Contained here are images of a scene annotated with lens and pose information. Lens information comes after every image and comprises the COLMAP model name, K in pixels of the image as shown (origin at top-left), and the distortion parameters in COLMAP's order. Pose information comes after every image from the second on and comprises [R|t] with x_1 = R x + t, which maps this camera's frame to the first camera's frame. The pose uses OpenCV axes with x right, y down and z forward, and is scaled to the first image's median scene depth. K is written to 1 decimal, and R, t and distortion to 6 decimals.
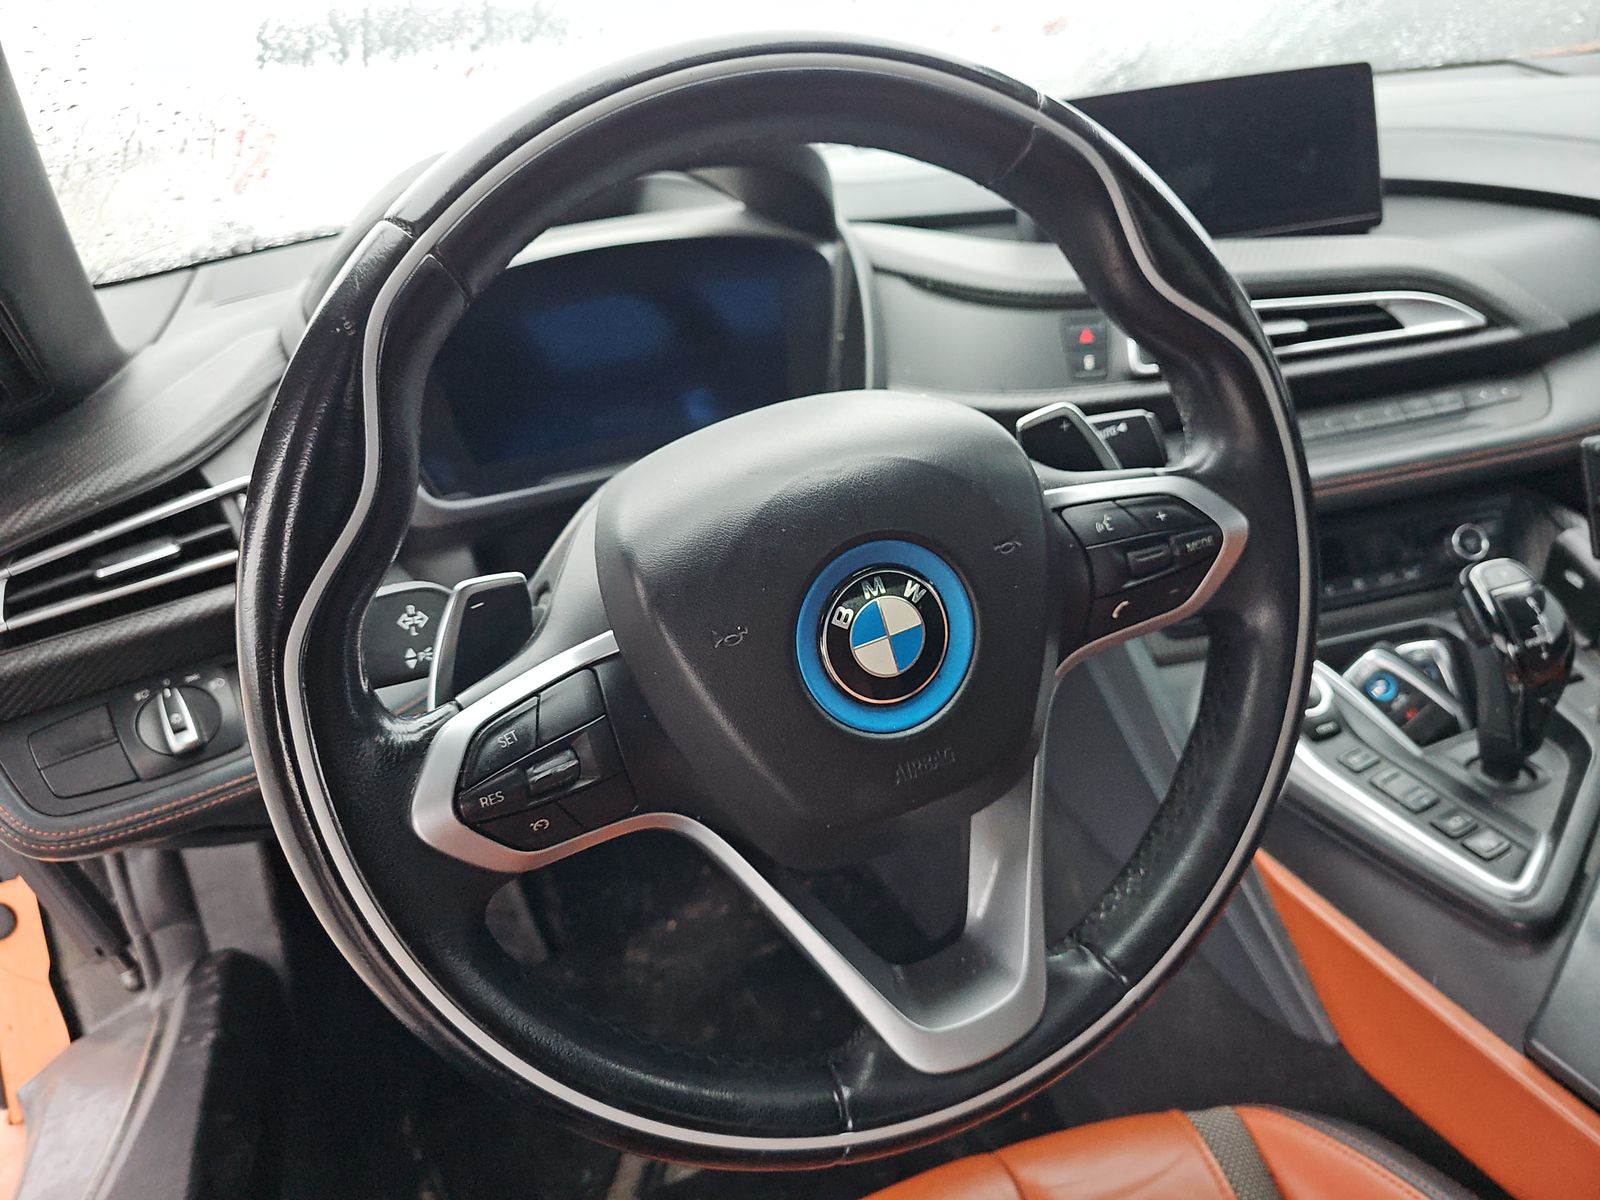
lens RADIAL K [[1073.9, 0, 803.0], [0, 1073.9, 601.0], [0, 0, 1]] dist [0.018355, -0.026768]
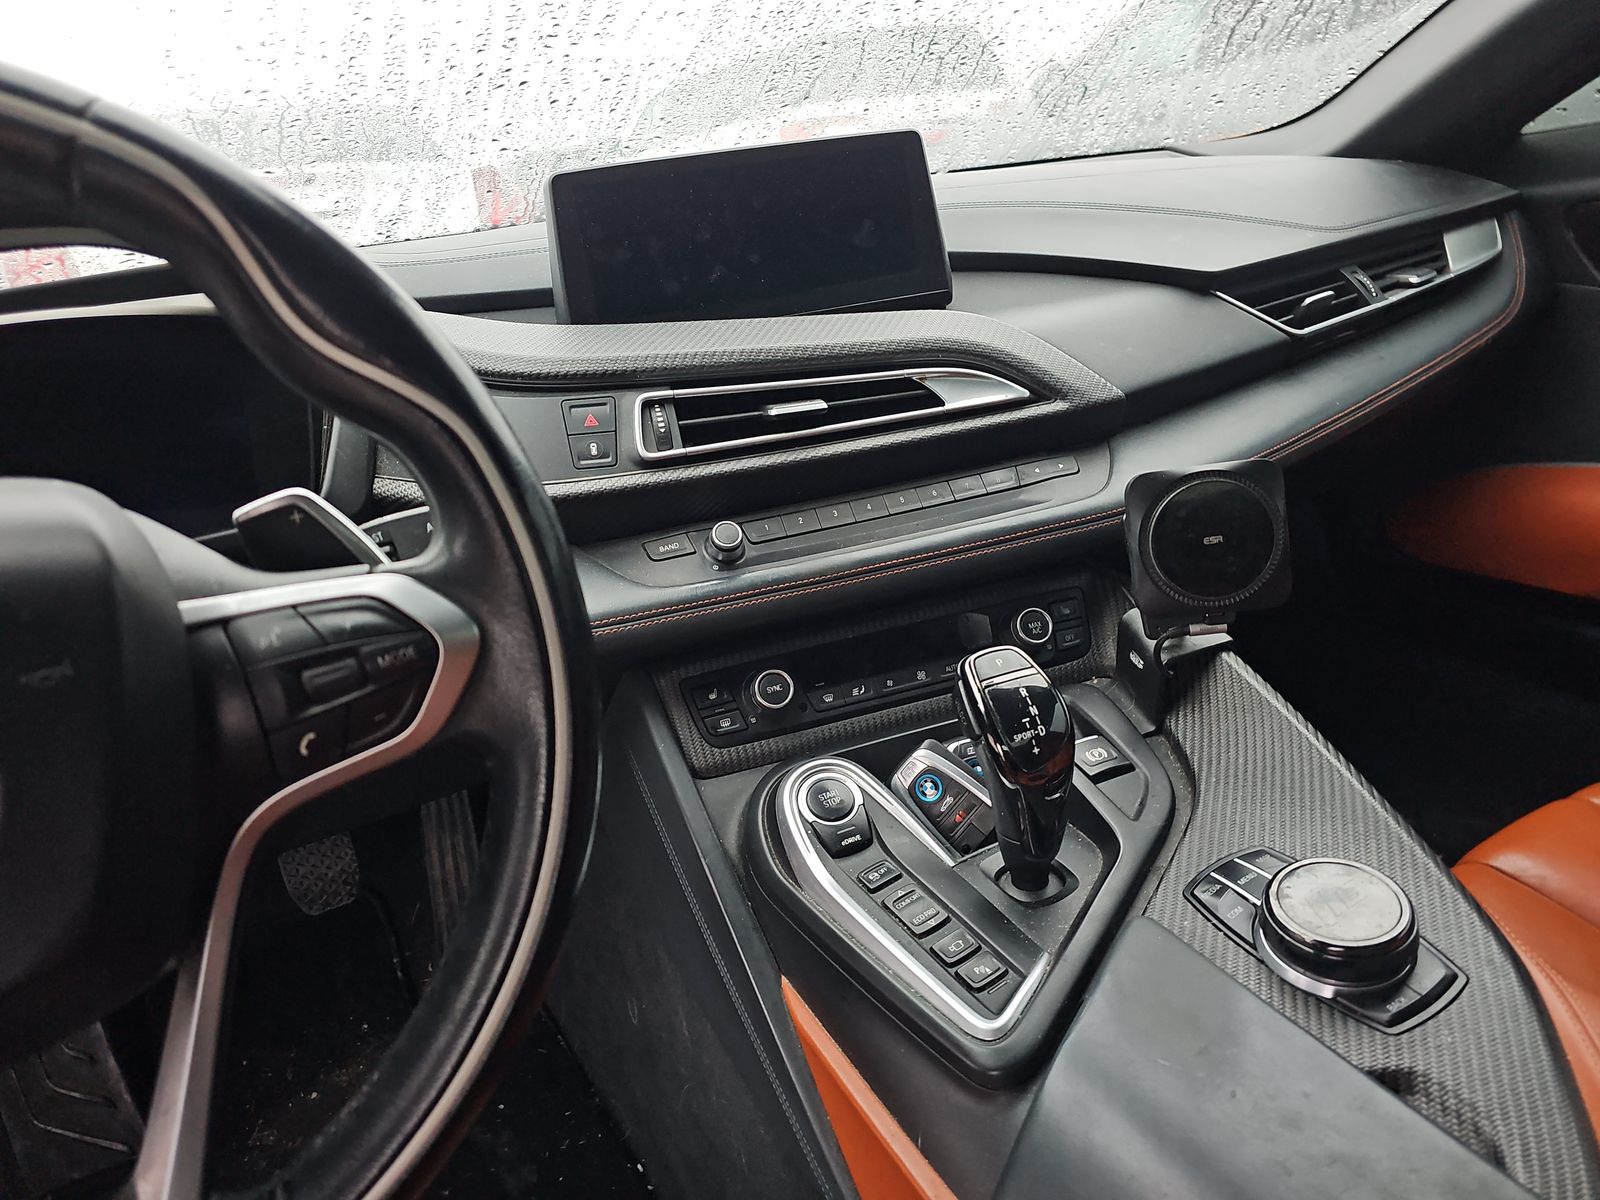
lens RADIAL K [[1073.9, 0, 792.7], [0, 1073.9, 607.3], [0, 0, 1]] dist [0.018355, -0.026768]
pose [[0.993979, -0.043520, 0.100561, 0.335646], [0.051880, 0.995276, -0.082064, -0.004936], [-0.096515, 0.086787, 0.991541, 0.095885]]
